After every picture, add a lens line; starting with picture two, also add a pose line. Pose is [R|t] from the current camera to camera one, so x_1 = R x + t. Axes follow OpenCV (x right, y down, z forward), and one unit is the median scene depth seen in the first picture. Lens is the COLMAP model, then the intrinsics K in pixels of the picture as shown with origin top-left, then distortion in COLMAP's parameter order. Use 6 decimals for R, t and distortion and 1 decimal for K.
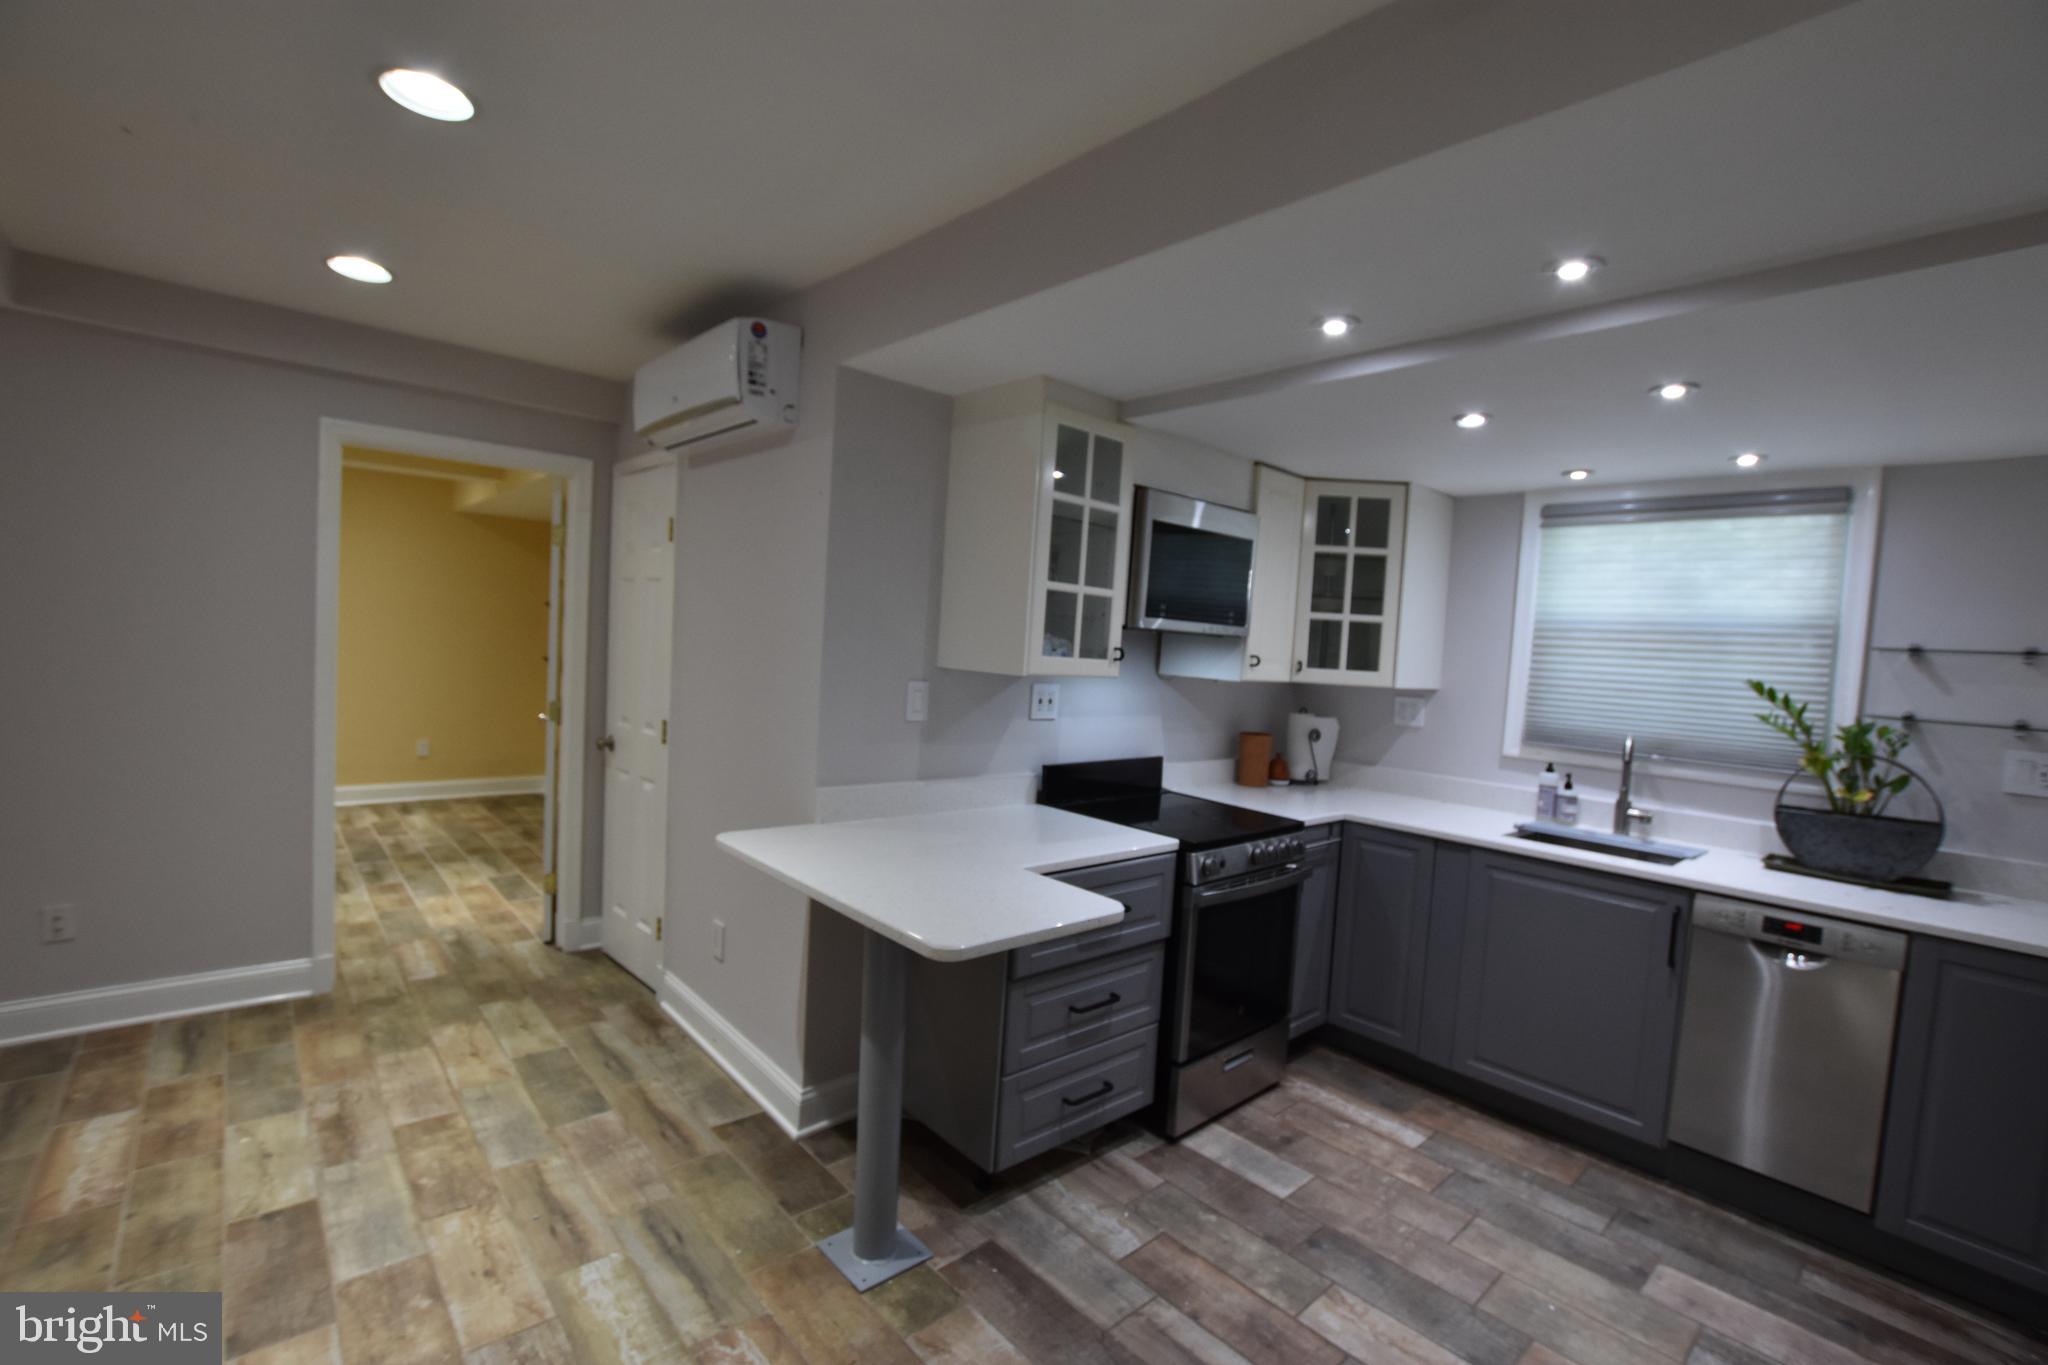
lens RADIAL K [[890.1, 0, 1024.0], [0, 890.1, 682.5], [0, 0, 1]] dist [0.001127, 0.000134]
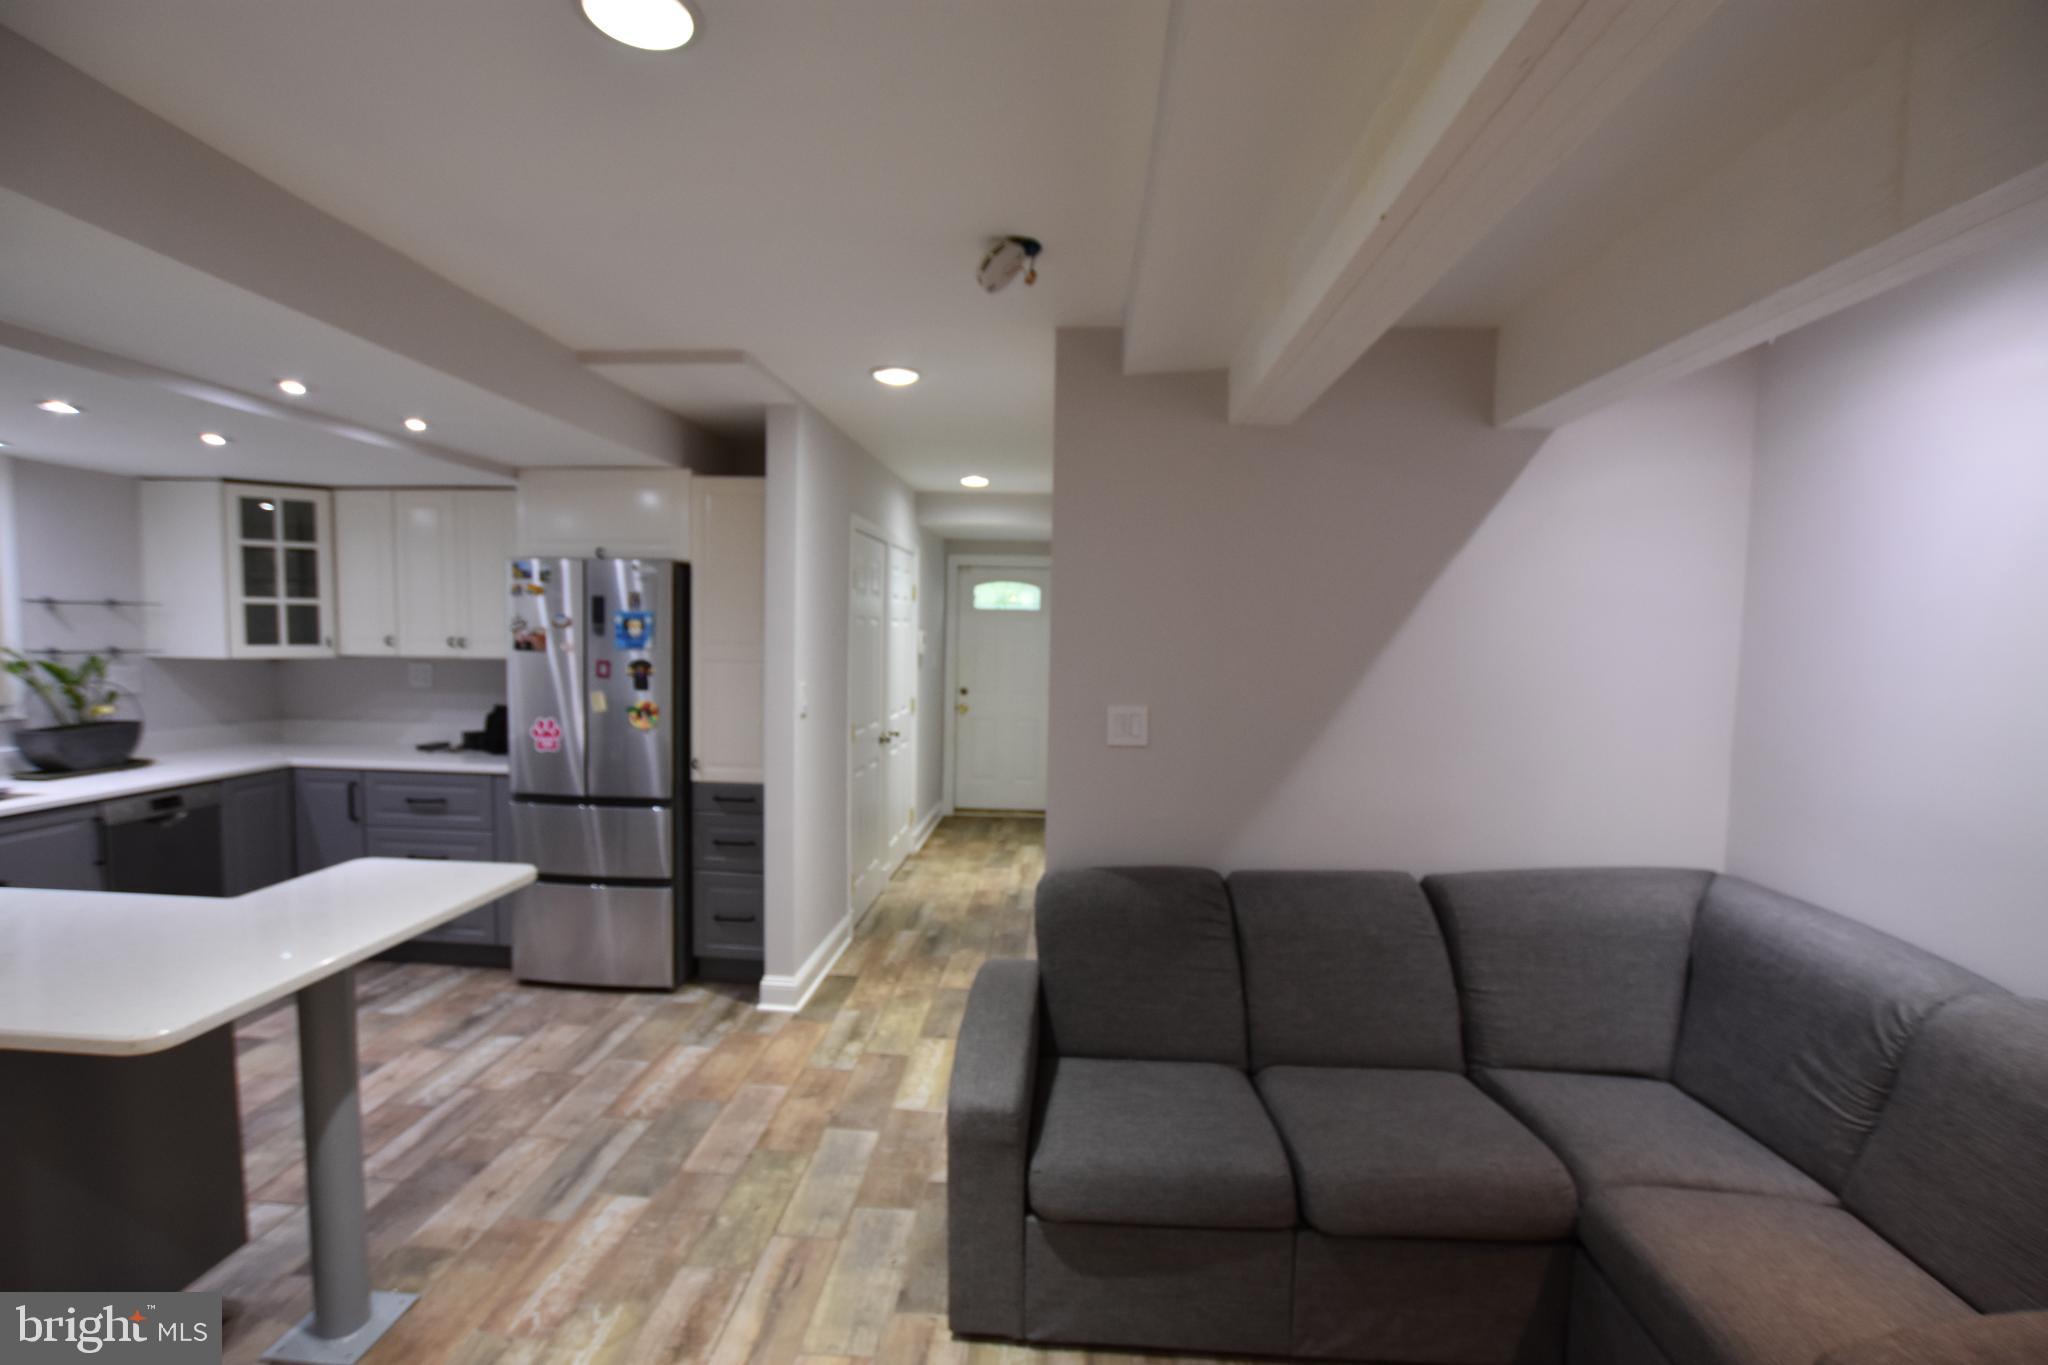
lens RADIAL K [[878.0, 0, 1024.0], [0, 878.0, 682.5], [0, 0, 1]] dist [-0.025564, 0.006940]
pose [[-0.700276, -0.100265, 0.706796, -1.314501], [-0.019801, 0.992435, 0.121167, -0.137738], [-0.713598, 0.070855, -0.696963, 1.174666]]
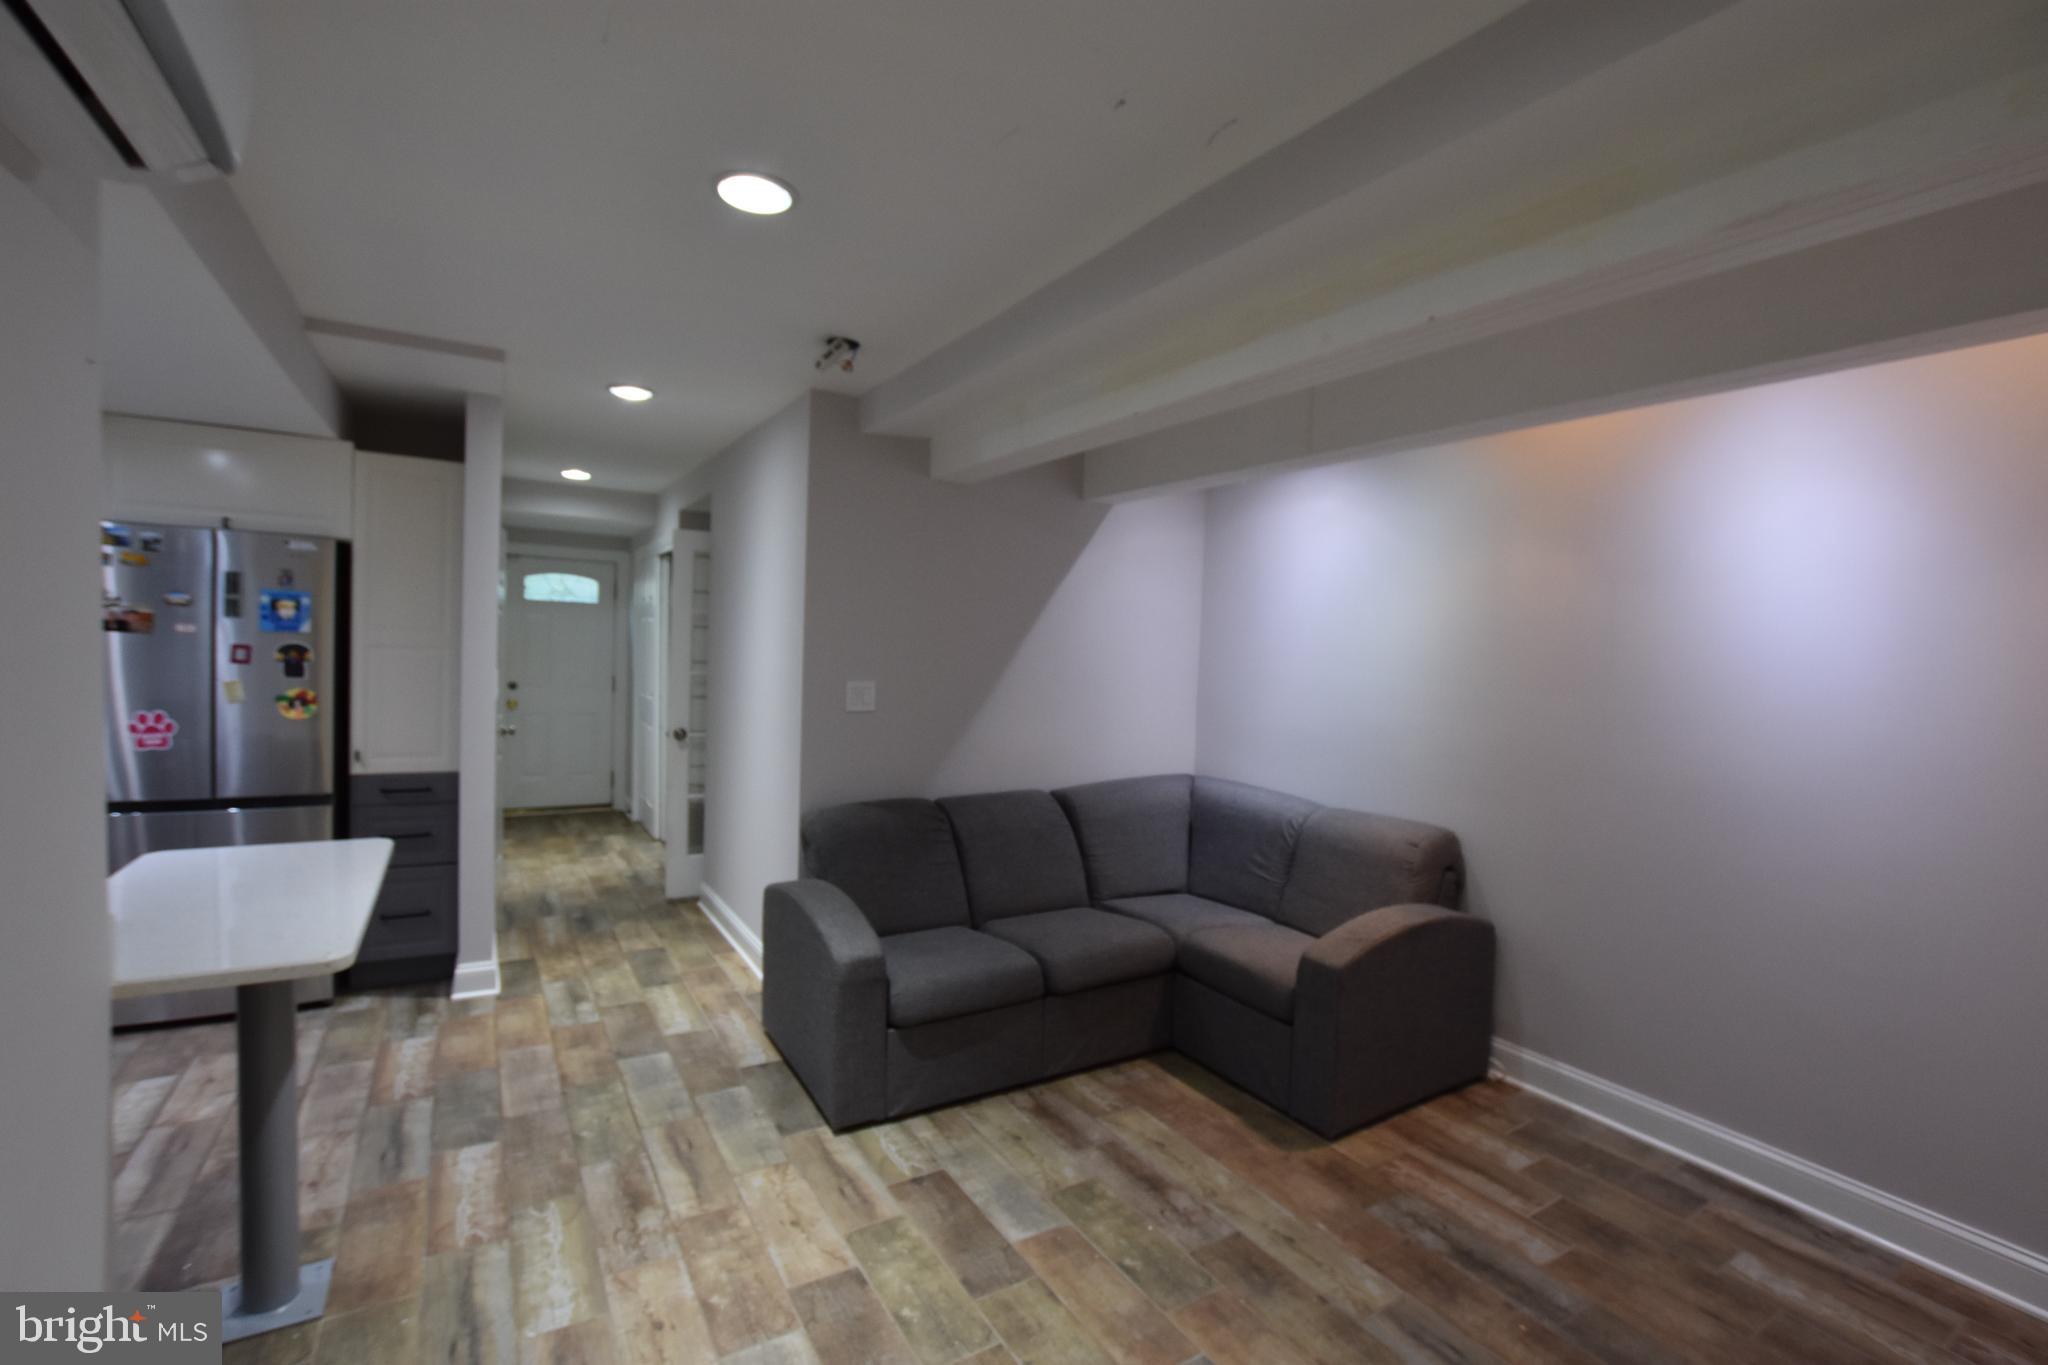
lens RADIAL K [[884.4, 0, 975.1], [0, 884.4, 670.5], [0, 0, 1]] dist [-0.003598, -0.000407]
pose [[-0.971550, -0.087292, 0.220160, -1.094038], [-0.071033, 0.994202, 0.080731, -0.125787], [-0.225930, 0.062796, -0.972117, 1.826123]]
